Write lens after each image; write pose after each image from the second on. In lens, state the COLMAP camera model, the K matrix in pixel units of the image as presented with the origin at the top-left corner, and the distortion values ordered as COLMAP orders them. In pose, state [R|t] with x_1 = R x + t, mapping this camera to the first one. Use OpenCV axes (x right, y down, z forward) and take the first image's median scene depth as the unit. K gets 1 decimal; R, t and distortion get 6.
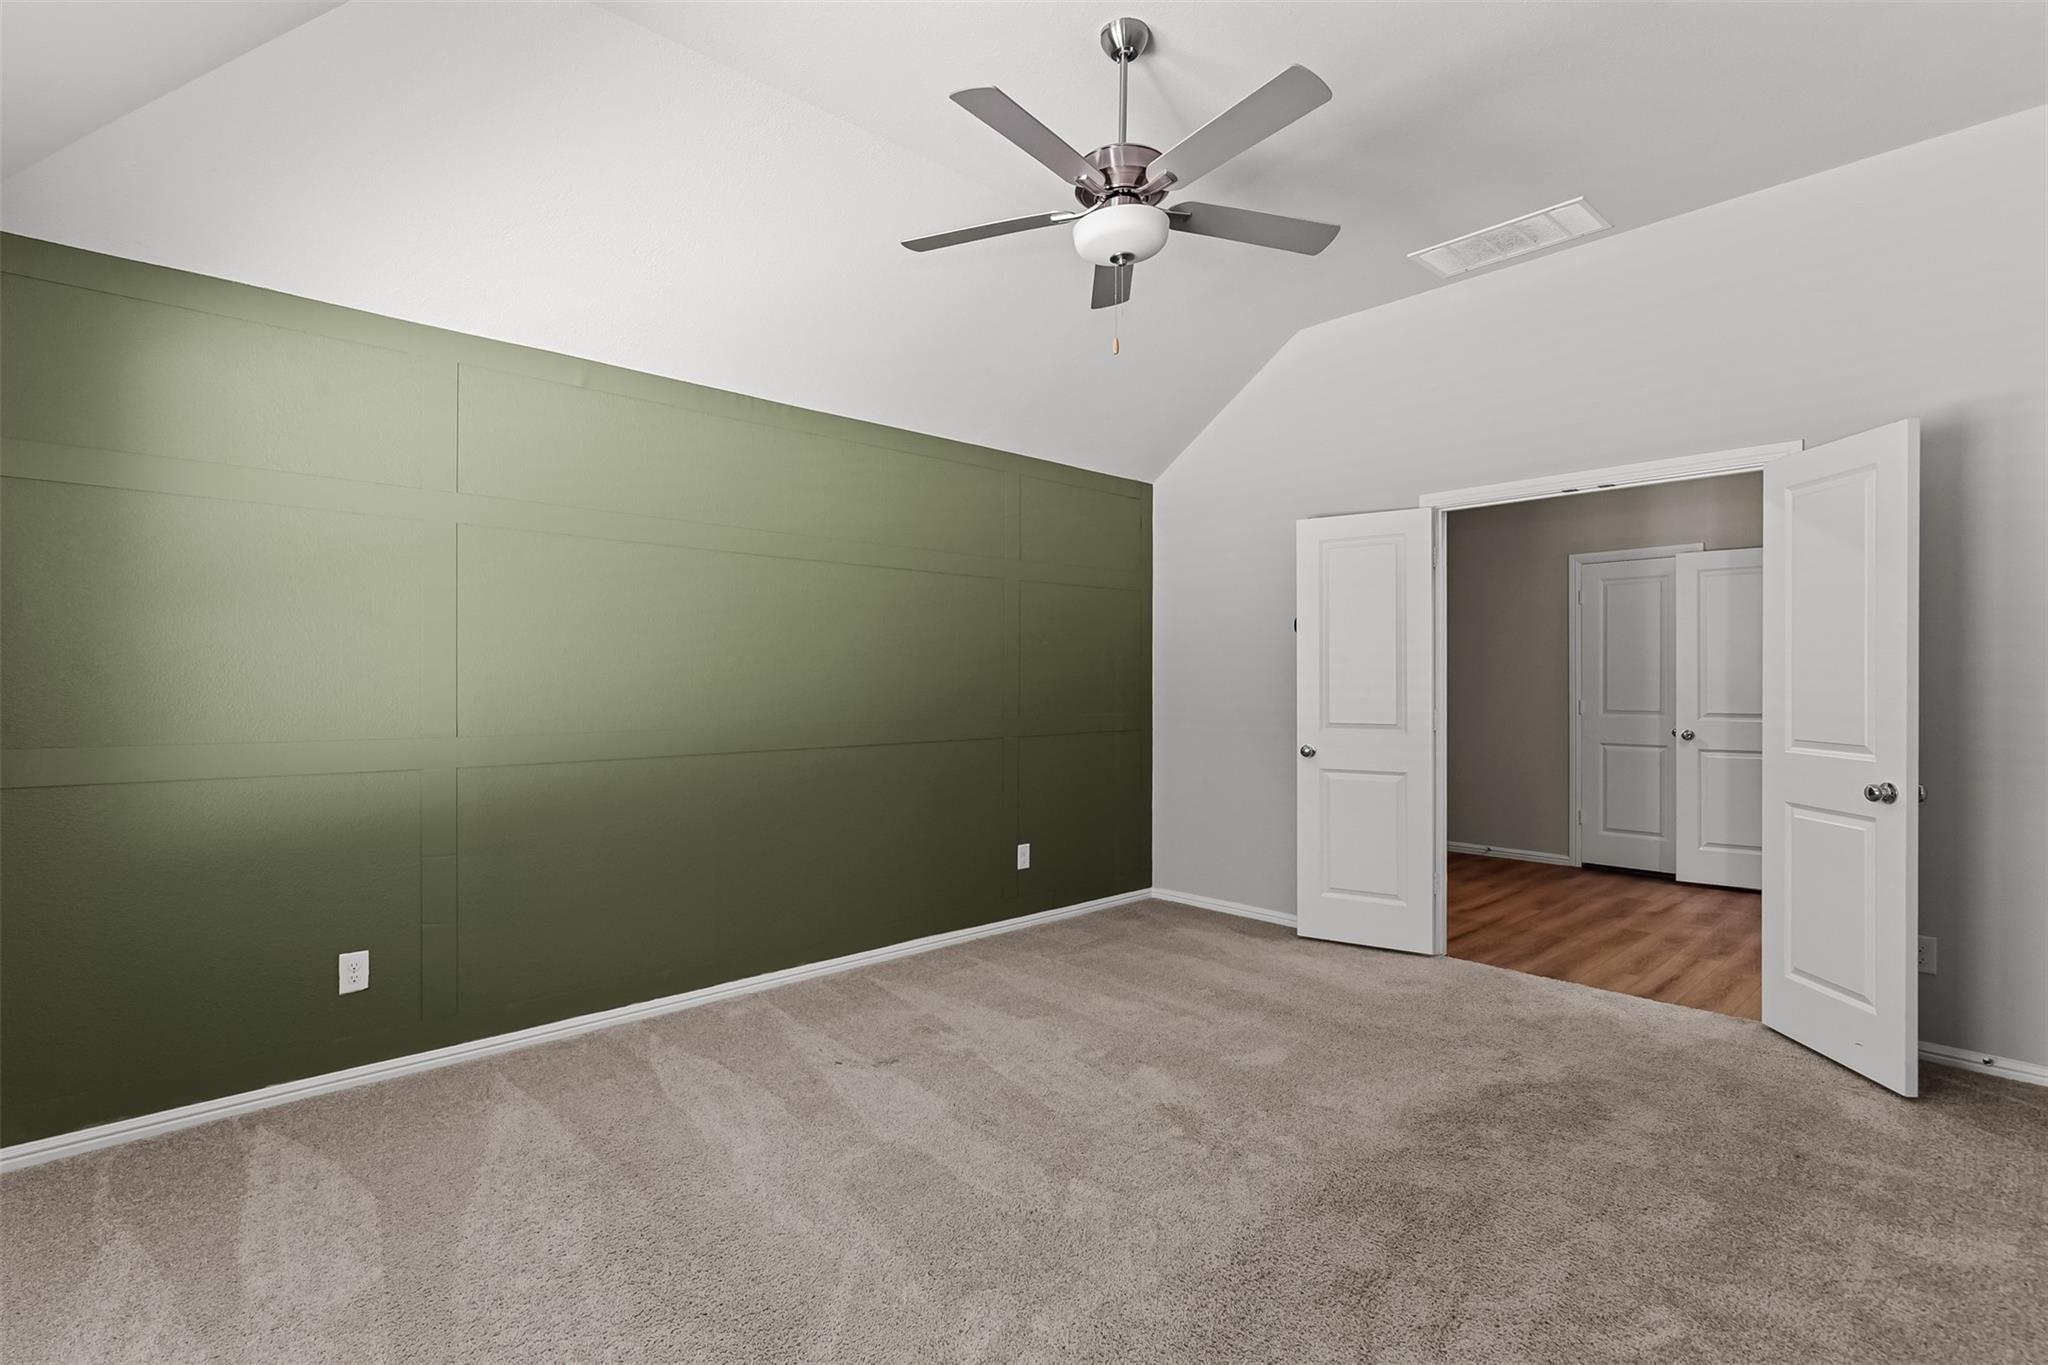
lens RADIAL K [[964.0, 0, 1021.3], [0, 964.0, 686.0], [0, 0, 1]] dist [-0.001232, -0.000033]
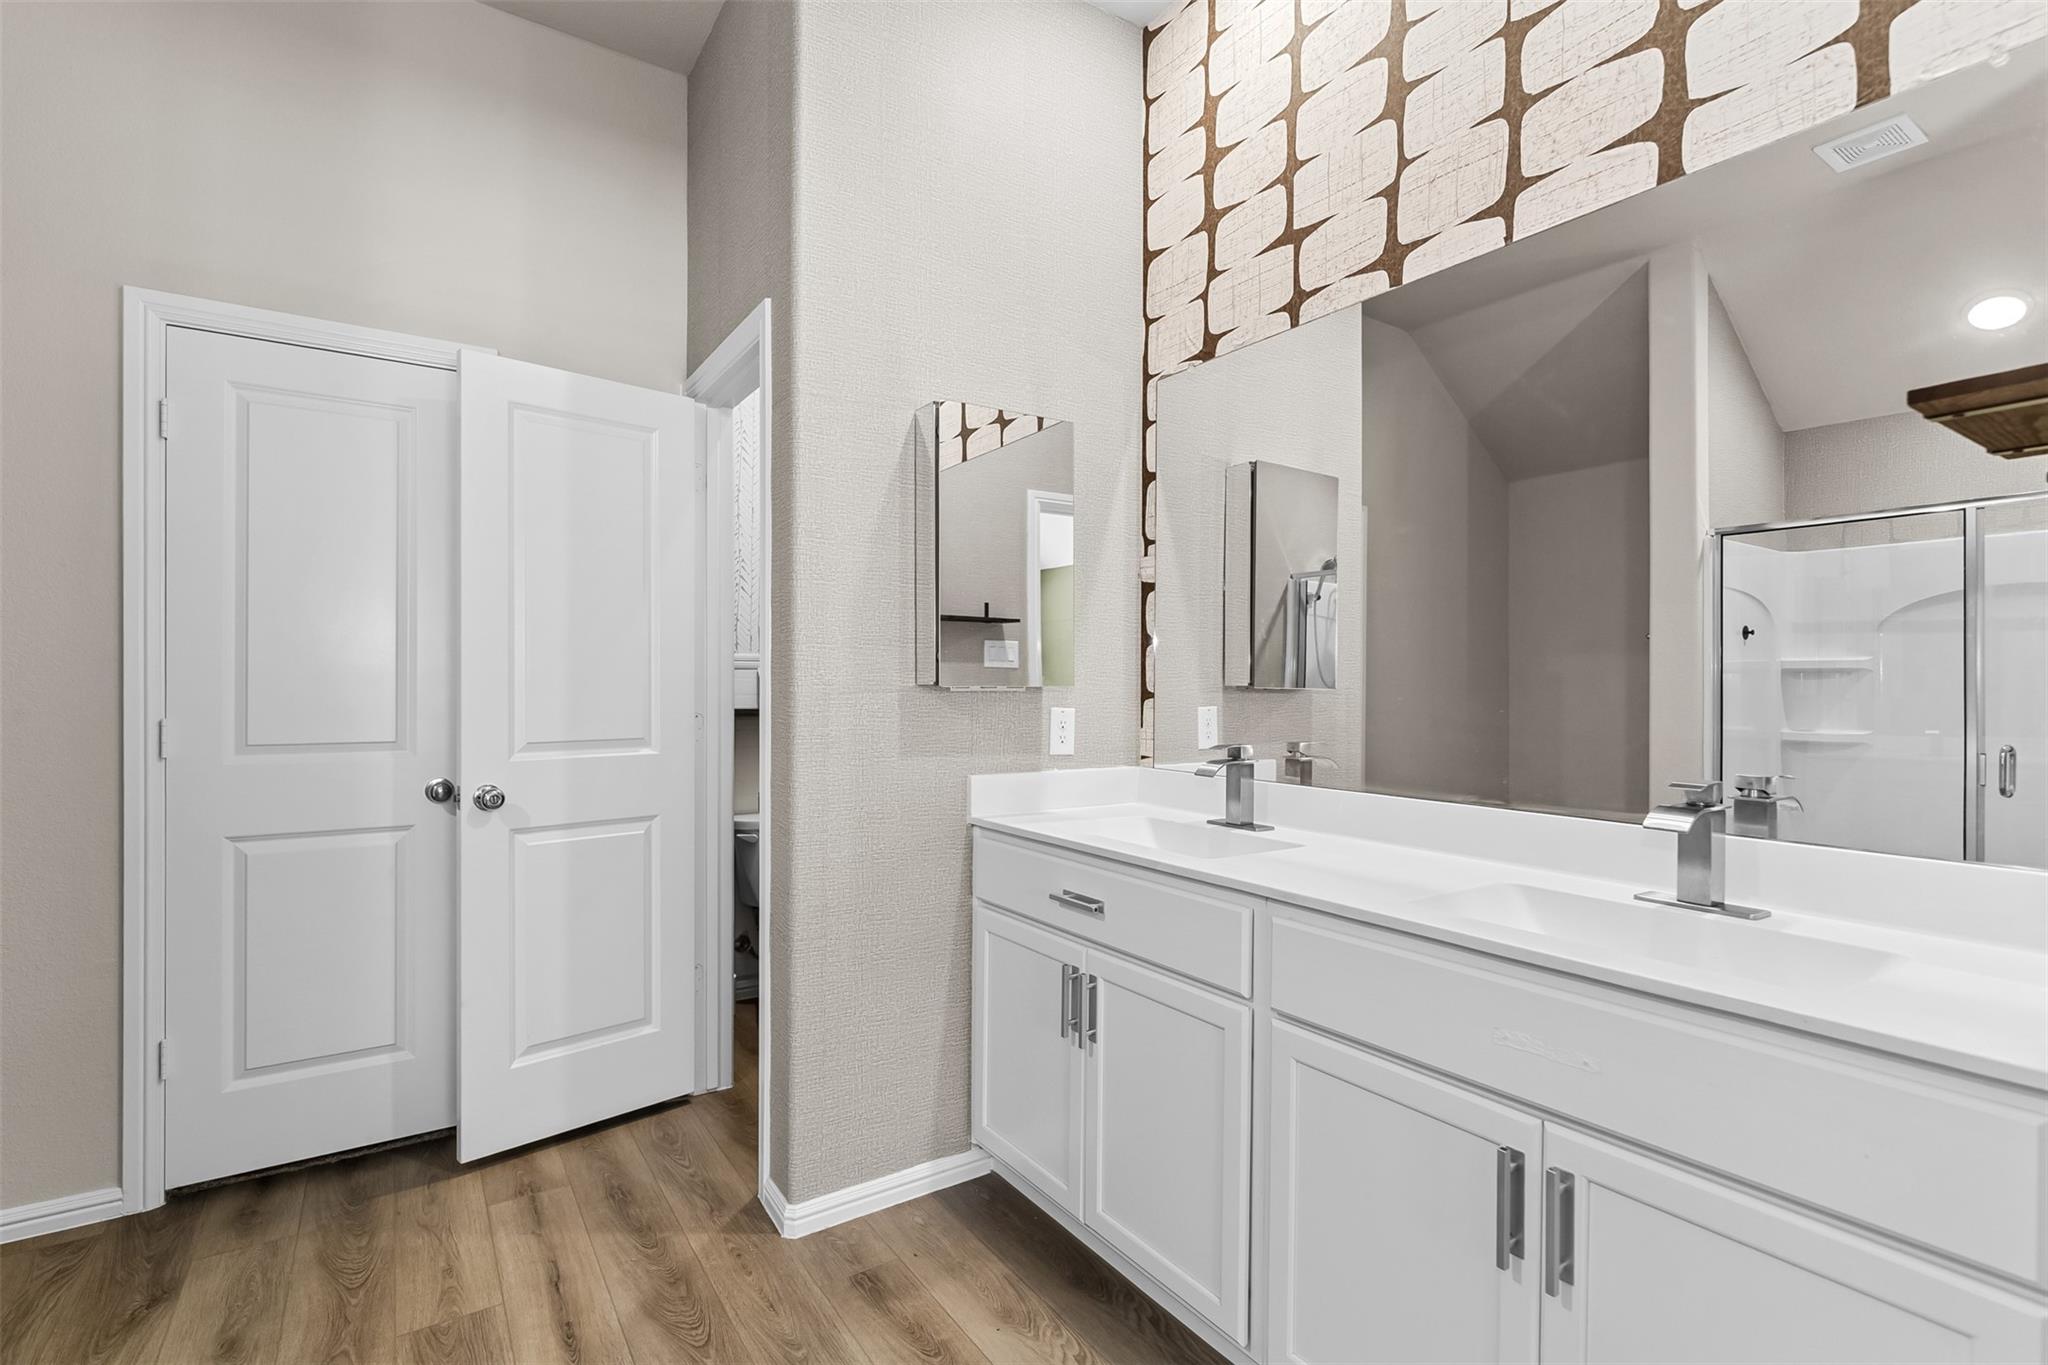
lens RADIAL K [[964.0, 0, 1022.9], [0, 964.0, 693.6], [0, 0, 1]] dist [-0.001232, -0.000033]
pose [[0.148719, 0.000933, 0.988879, 0.302185], [-0.000189, 1.000000, -0.000915, 0.006226], [-0.988879, -0.000051, 0.148719, 0.678966]]
